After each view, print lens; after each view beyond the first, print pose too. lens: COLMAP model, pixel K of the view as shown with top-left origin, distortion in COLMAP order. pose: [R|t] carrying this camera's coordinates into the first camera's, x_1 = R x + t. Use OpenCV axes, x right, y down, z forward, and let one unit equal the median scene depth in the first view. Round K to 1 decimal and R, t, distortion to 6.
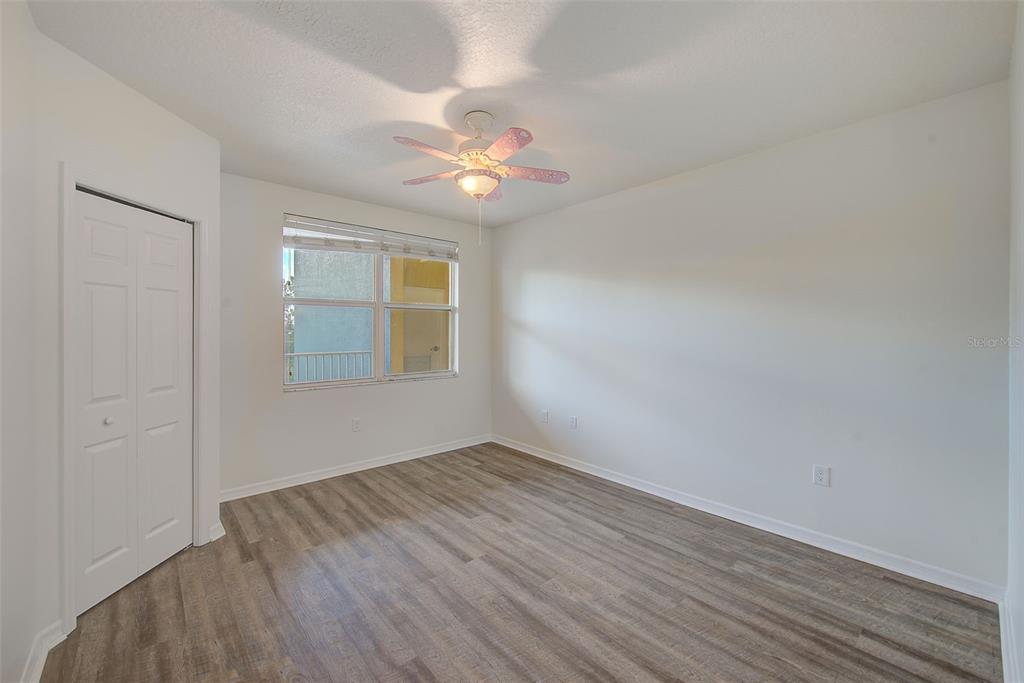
lens RADIAL K [[408.8, 0, 517.6], [0, 408.8, 332.7], [0, 0, 1]] dist [0.000540, -0.000106]
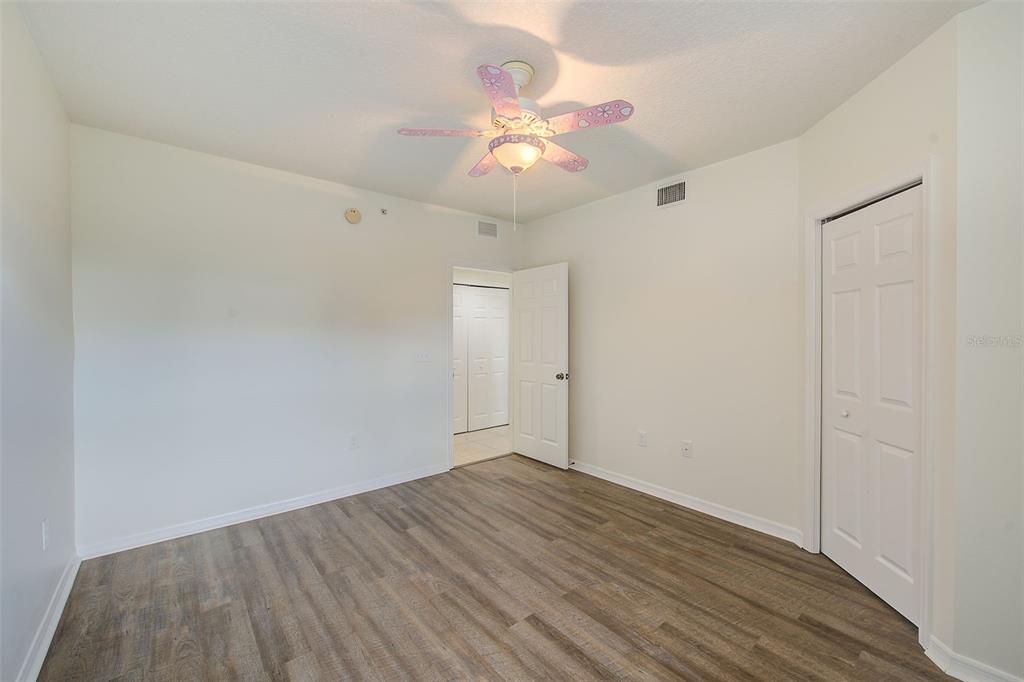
lens RADIAL K [[408.8, 0, 517.6], [0, 408.8, 332.2], [0, 0, 1]] dist [0.000540, -0.000106]
pose [[-0.999147, -0.000040, 0.041286, -0.137087], [-0.000048, 1.000000, -0.000181, -0.005045], [-0.041286, -0.000182, -0.999147, 1.927925]]
